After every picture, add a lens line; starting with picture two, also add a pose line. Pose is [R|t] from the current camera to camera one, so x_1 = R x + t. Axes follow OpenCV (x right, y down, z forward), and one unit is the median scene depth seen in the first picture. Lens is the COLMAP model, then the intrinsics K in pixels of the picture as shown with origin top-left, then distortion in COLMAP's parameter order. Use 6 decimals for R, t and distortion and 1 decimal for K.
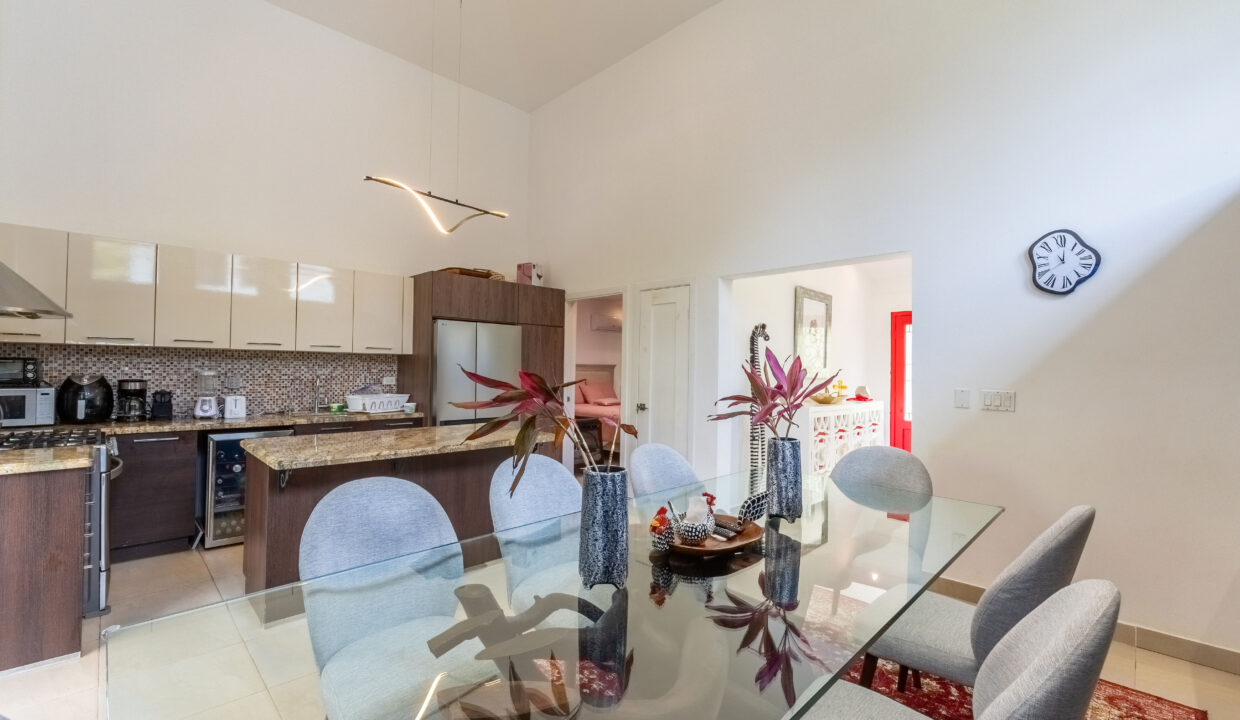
lens RADIAL K [[521.0, 0, 614.3], [0, 521.0, 360.4], [0, 0, 1]] dist [-0.001981, -0.002933]
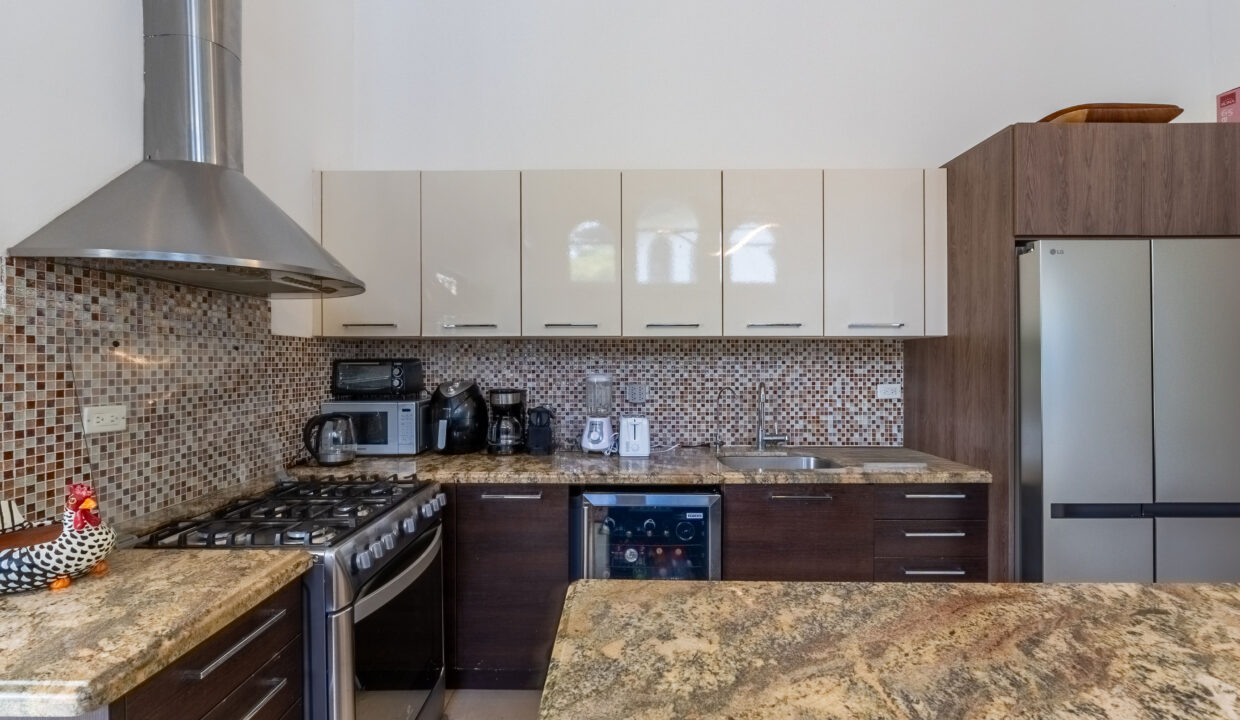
lens RADIAL K [[525.7, 0, 611.6], [0, 525.7, 361.0], [0, 0, 1]] dist [-0.008849, -0.000458]
pose [[0.705571, -0.016361, -0.708451, -0.317839], [0.023276, 0.999729, 0.000094, 0.004184], [0.708257, -0.016556, 0.705760, 0.548627]]
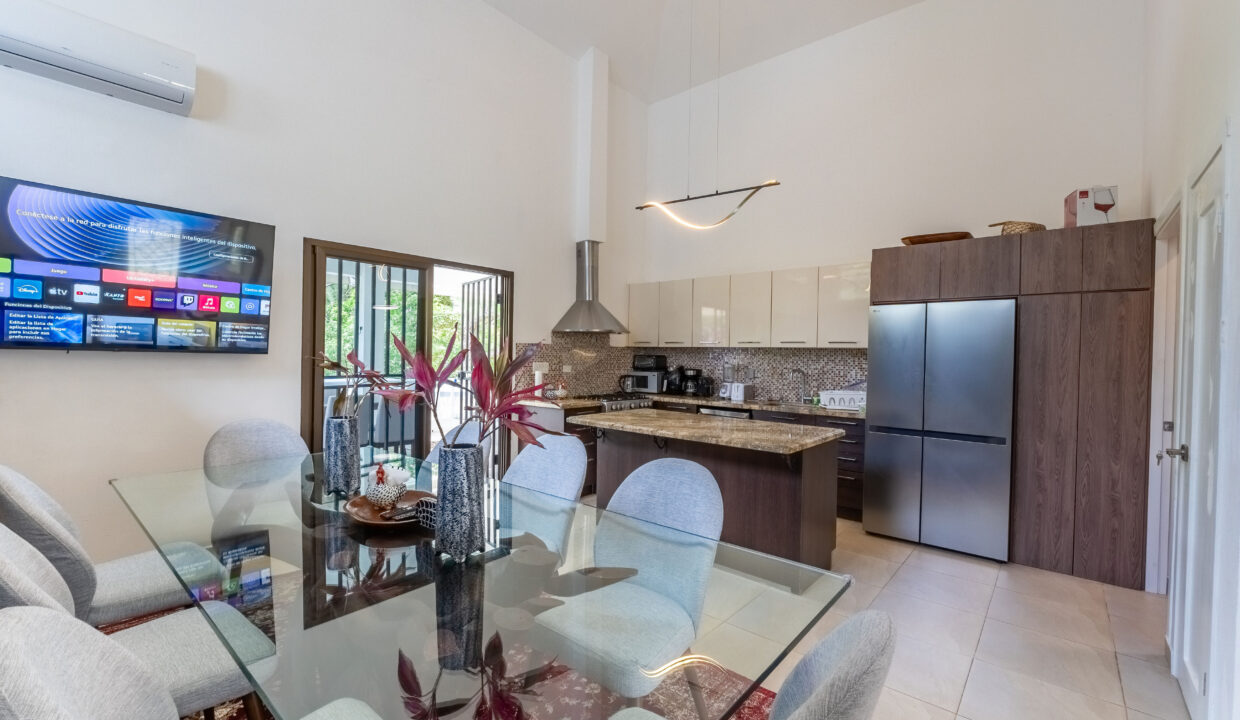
lens RADIAL K [[521.0, 0, 614.3], [0, 521.0, 360.4], [0, 0, 1]] dist [-0.001981, -0.002933]
pose [[0.082492, -0.003808, -0.996584, 0.524057], [-0.002287, 0.999989, -0.004010, 0.016349], [0.996589, 0.002610, 0.082483, 0.562883]]
